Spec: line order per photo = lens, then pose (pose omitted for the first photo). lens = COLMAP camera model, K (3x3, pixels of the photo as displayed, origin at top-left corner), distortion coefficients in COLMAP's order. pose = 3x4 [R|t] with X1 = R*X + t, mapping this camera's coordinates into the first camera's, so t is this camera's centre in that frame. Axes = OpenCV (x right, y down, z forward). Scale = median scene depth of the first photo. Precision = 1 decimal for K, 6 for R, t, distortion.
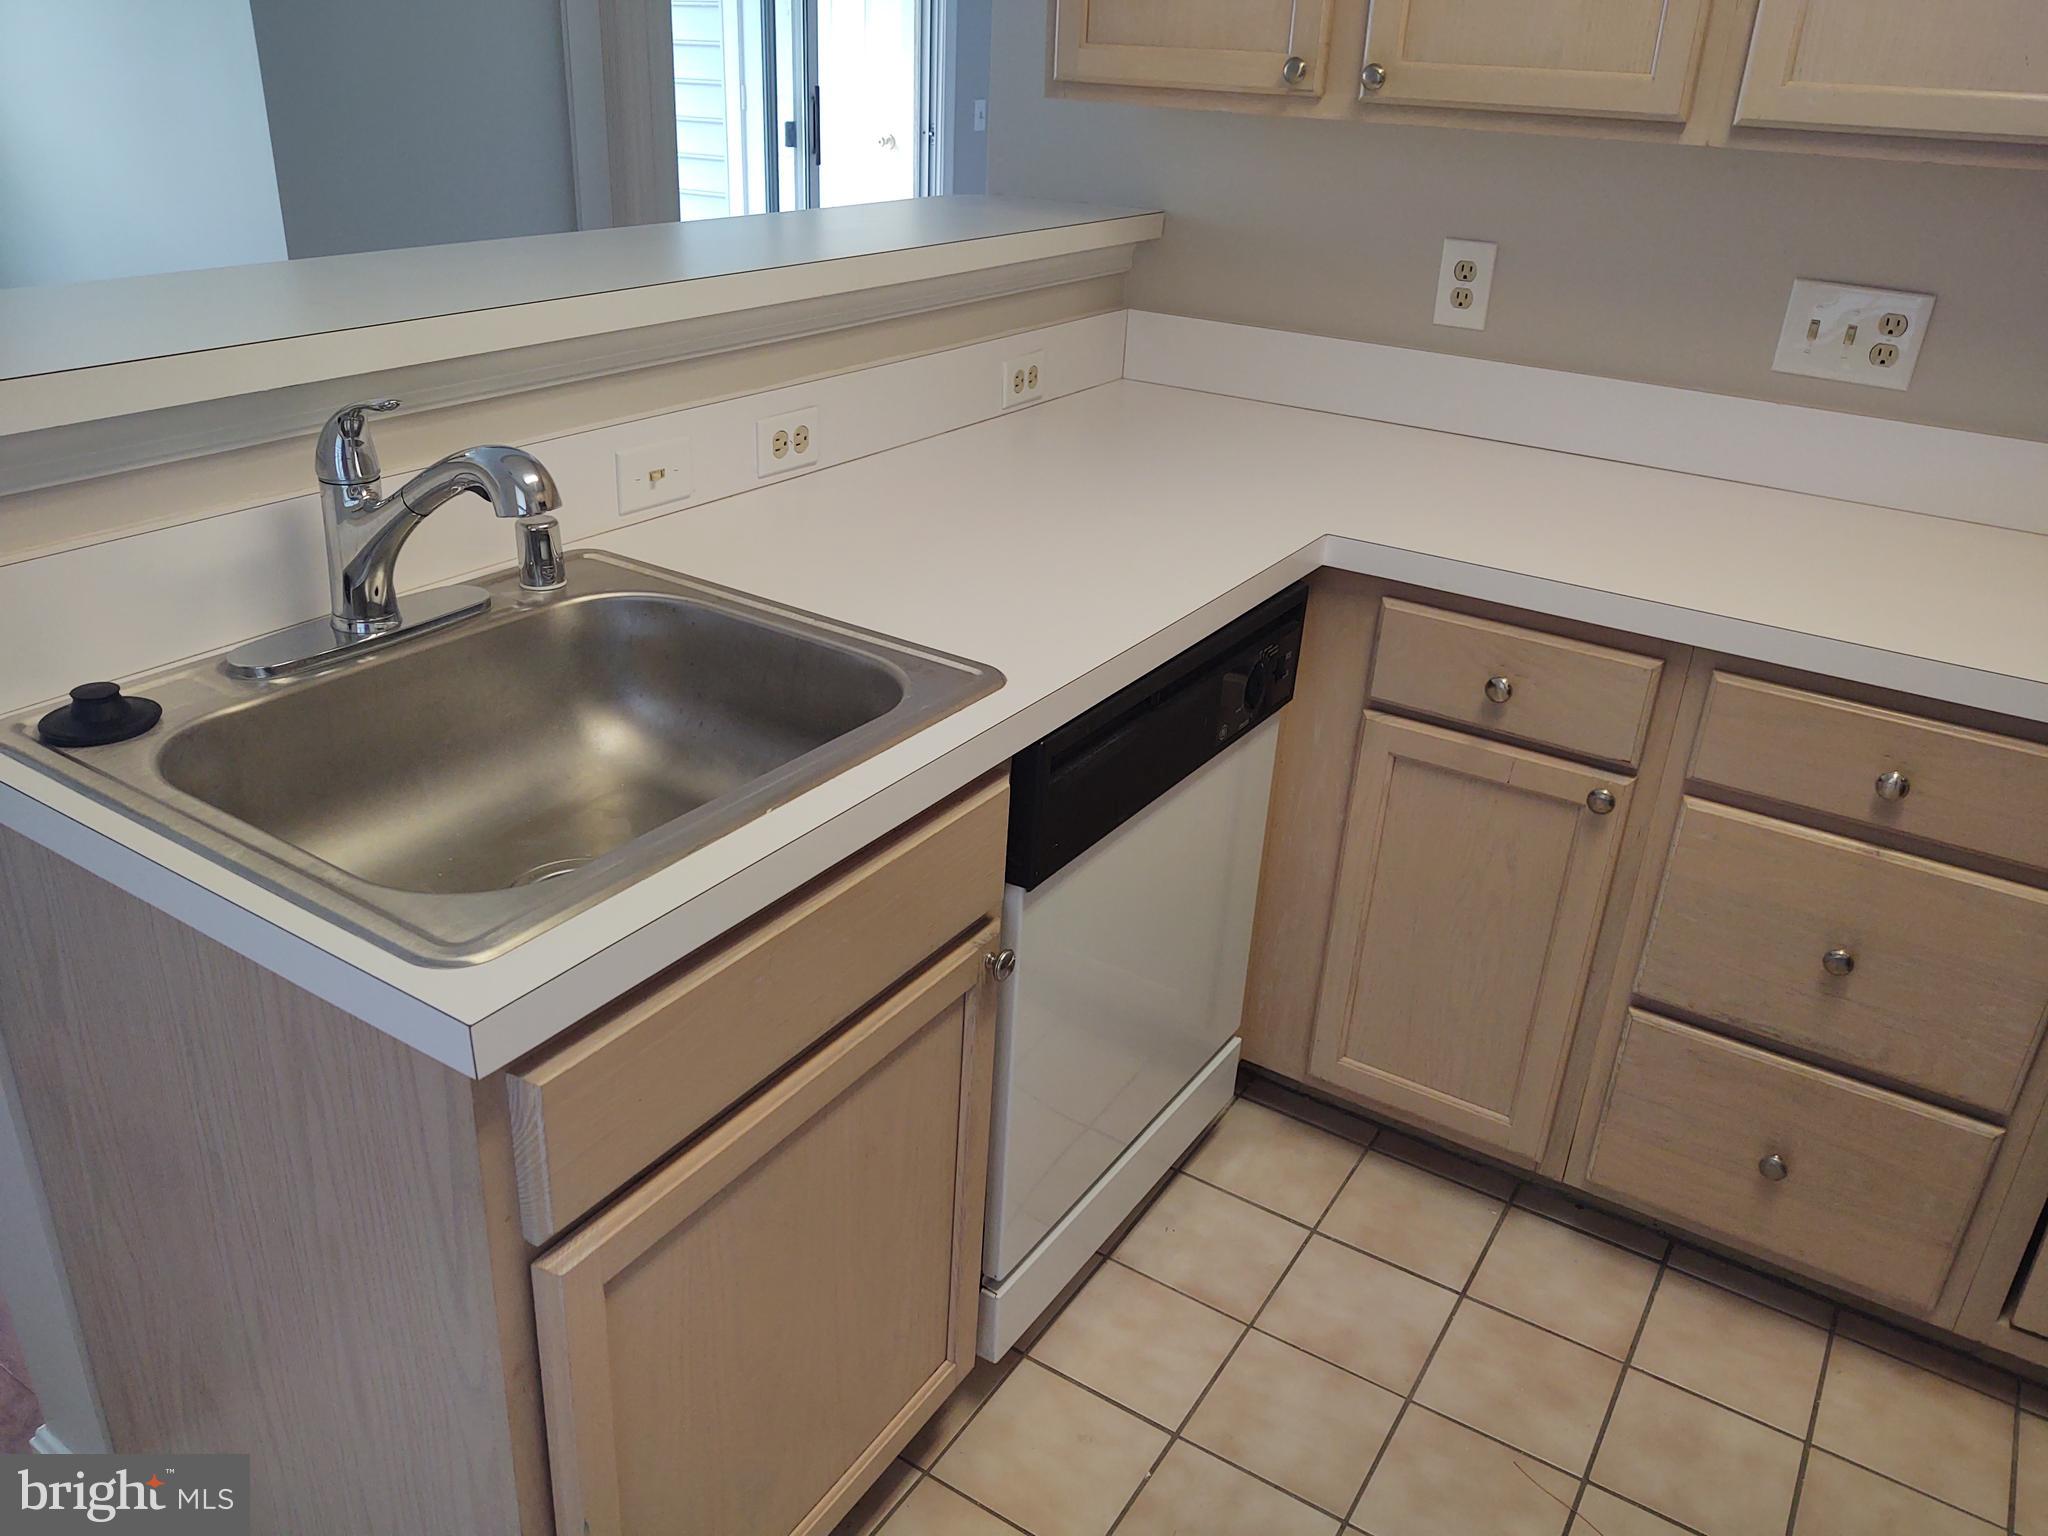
lens RADIAL K [[1568.0, 0, 1014.6], [0, 1568.0, 754.9], [0, 0, 1]] dist [0.021850, -0.026481]
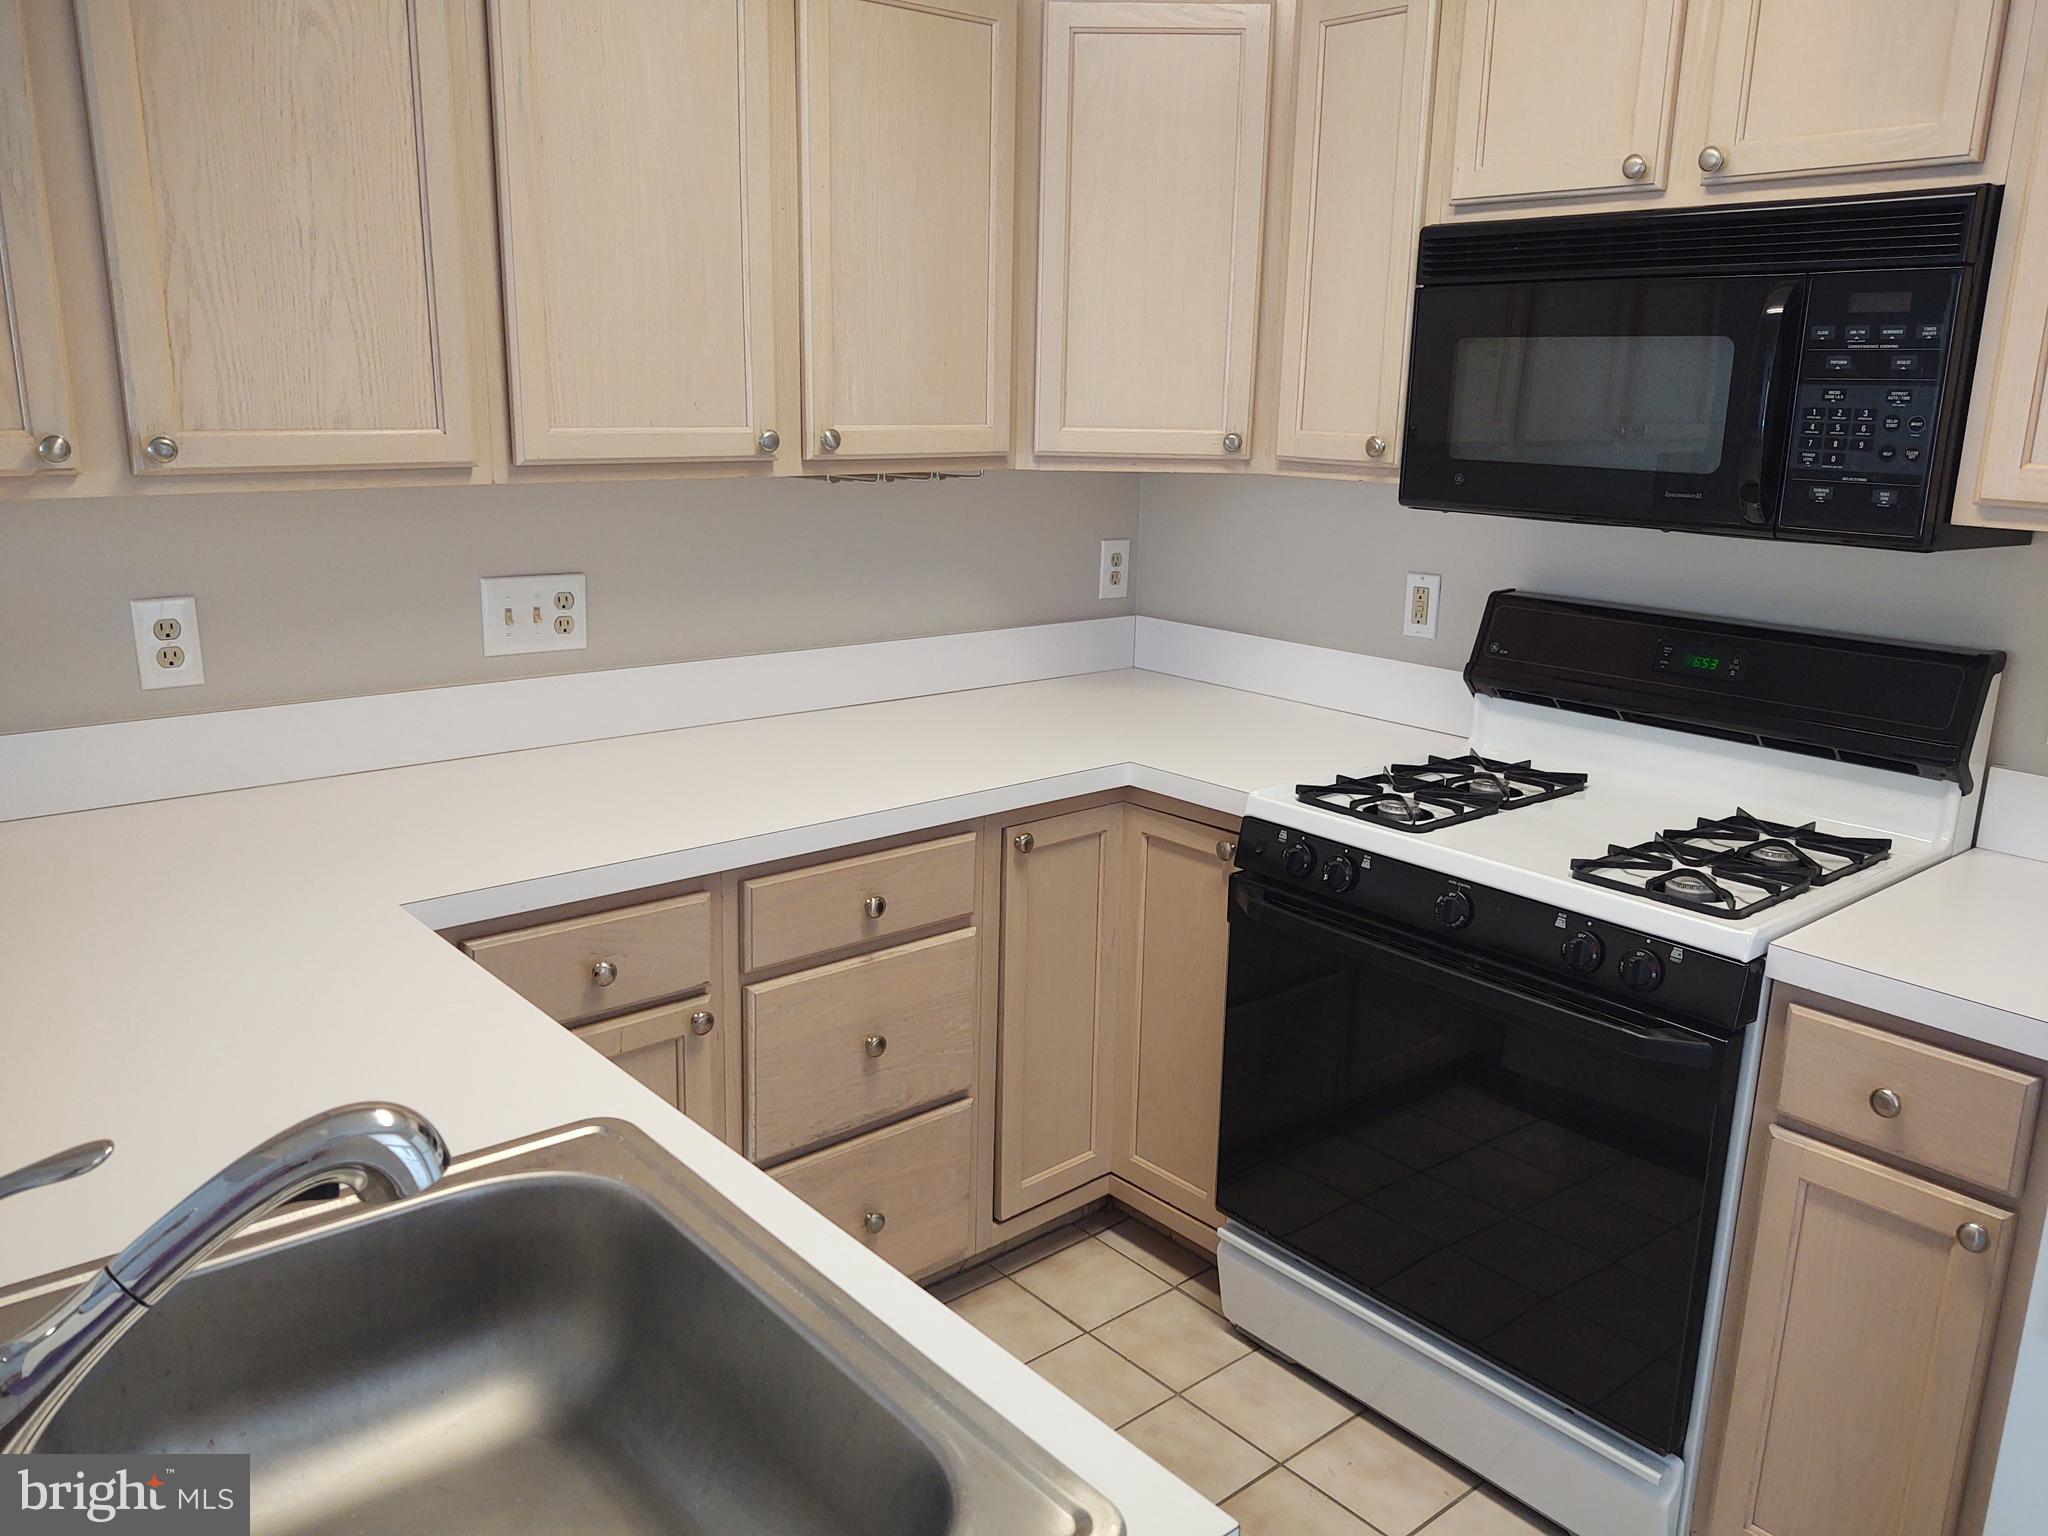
lens RADIAL K [[1568.0, 0, 1017.0], [0, 1568.0, 759.6], [0, 0, 1]] dist [0.021850, -0.026481]
pose [[0.290051, -0.267920, 0.918743, -0.520606], [0.397386, 0.907054, 0.139055, -0.197115], [-0.870606, 0.324763, 0.369560, 0.287285]]
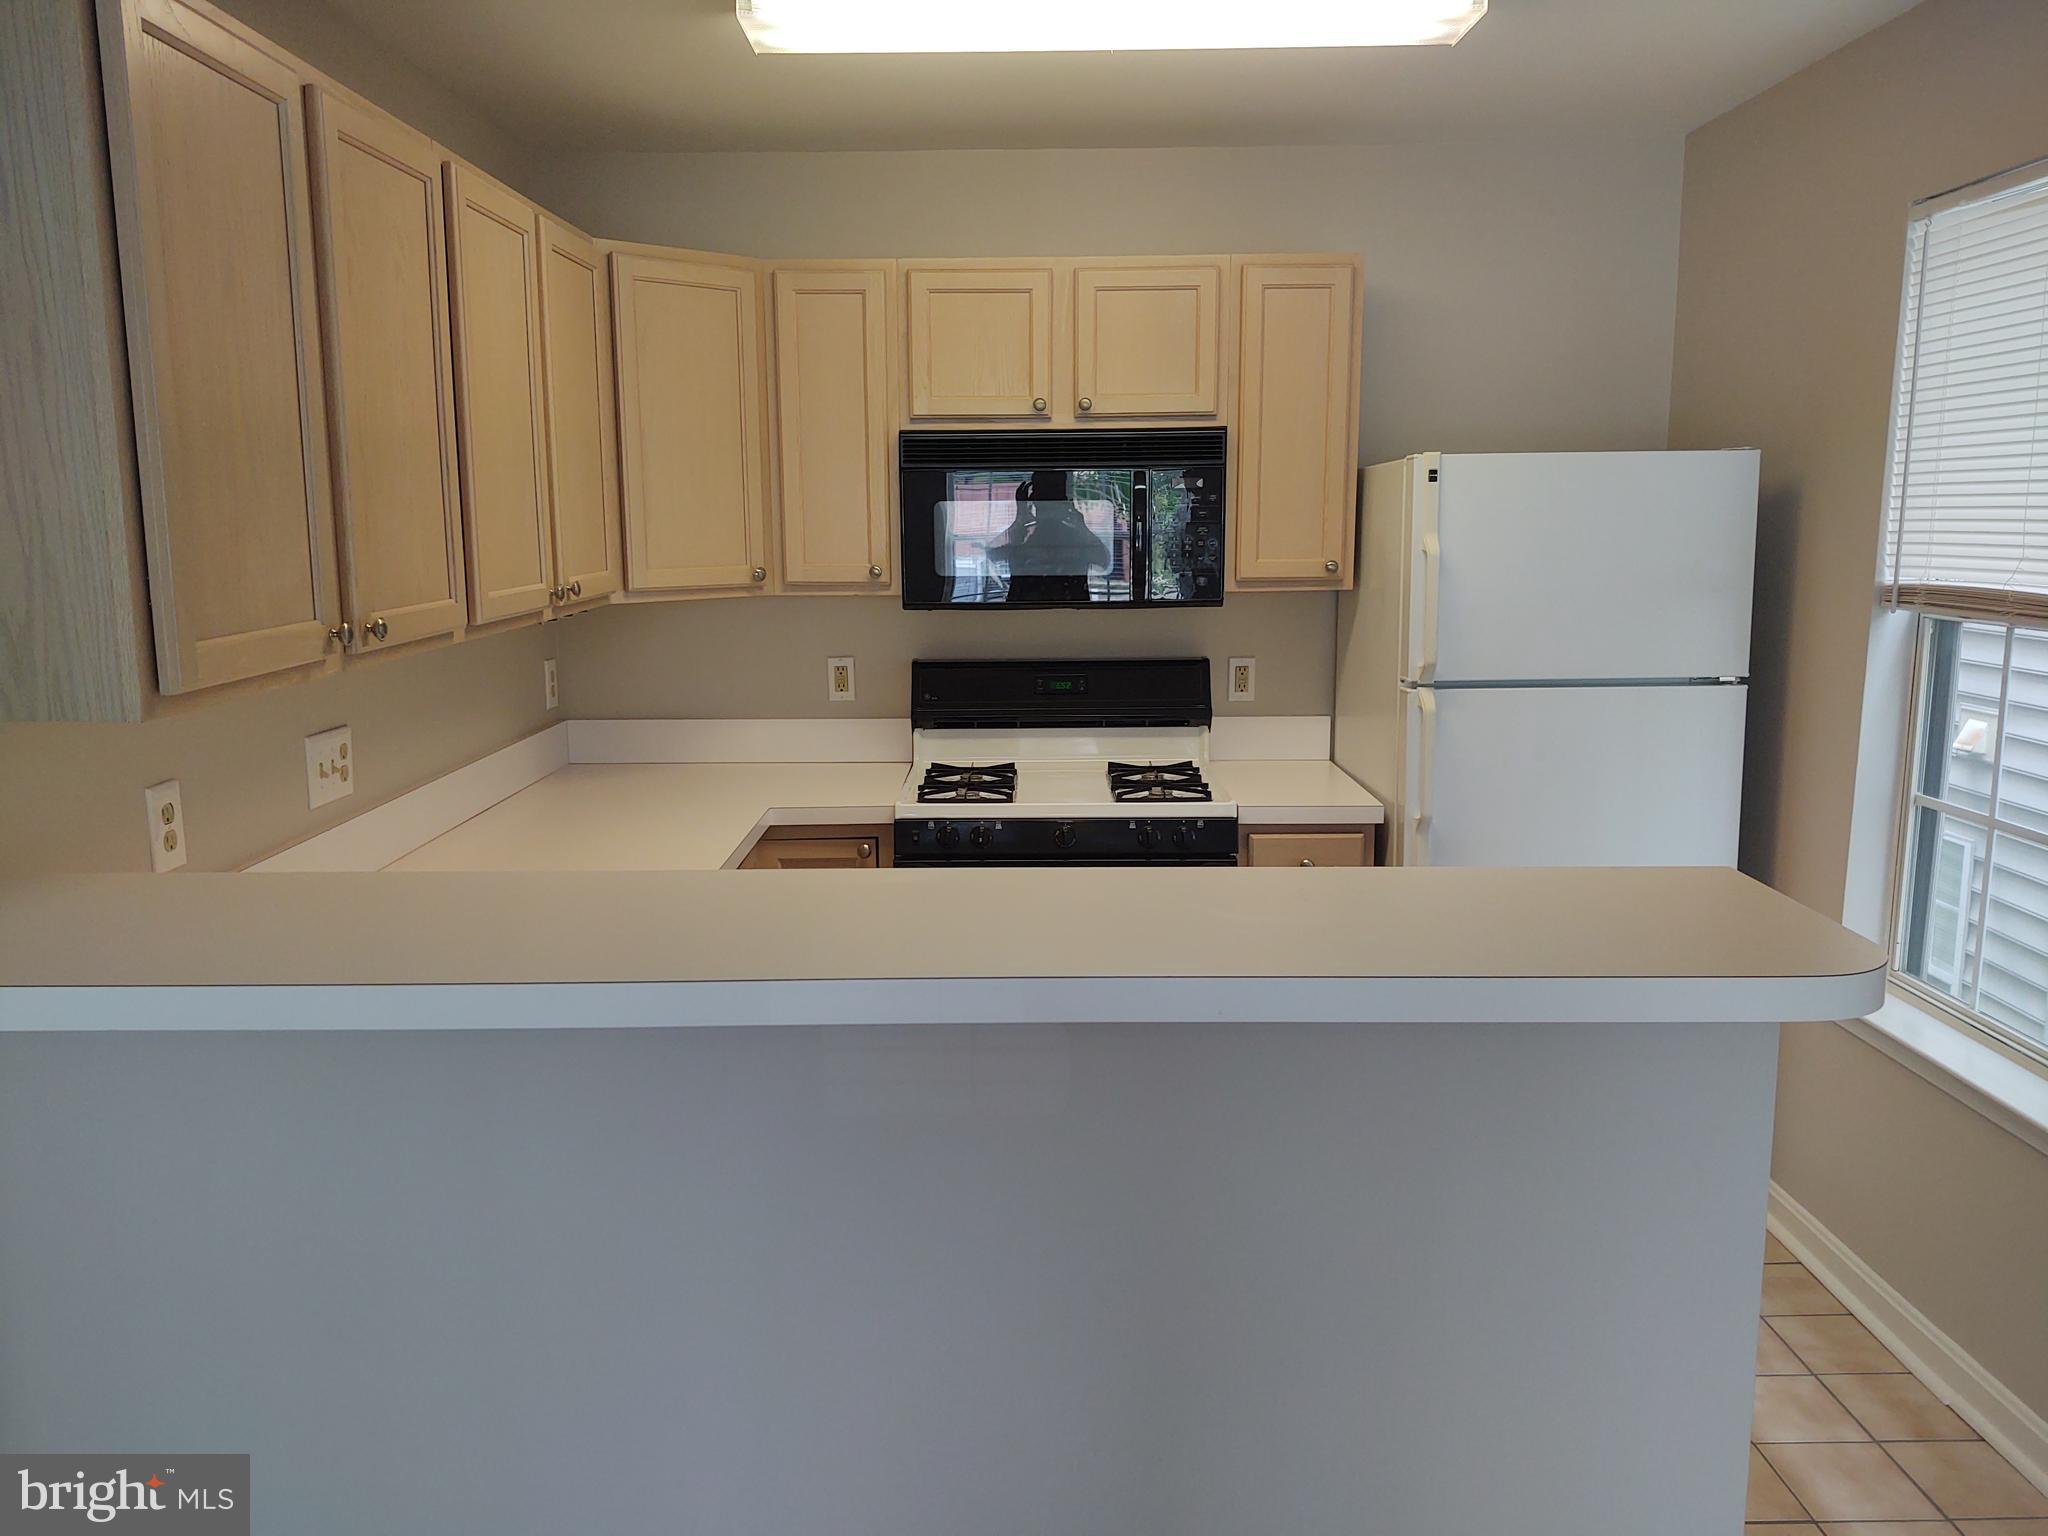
lens RADIAL K [[1568.0, 0, 1031.4], [0, 1568.0, 784.7], [0, 0, 1]] dist [0.021850, -0.026481]
pose [[-0.544355, -0.194227, 0.816060, -0.904104], [0.333733, 0.842379, 0.423108, -0.647906], [-0.769610, 0.502667, -0.393734, 1.135012]]
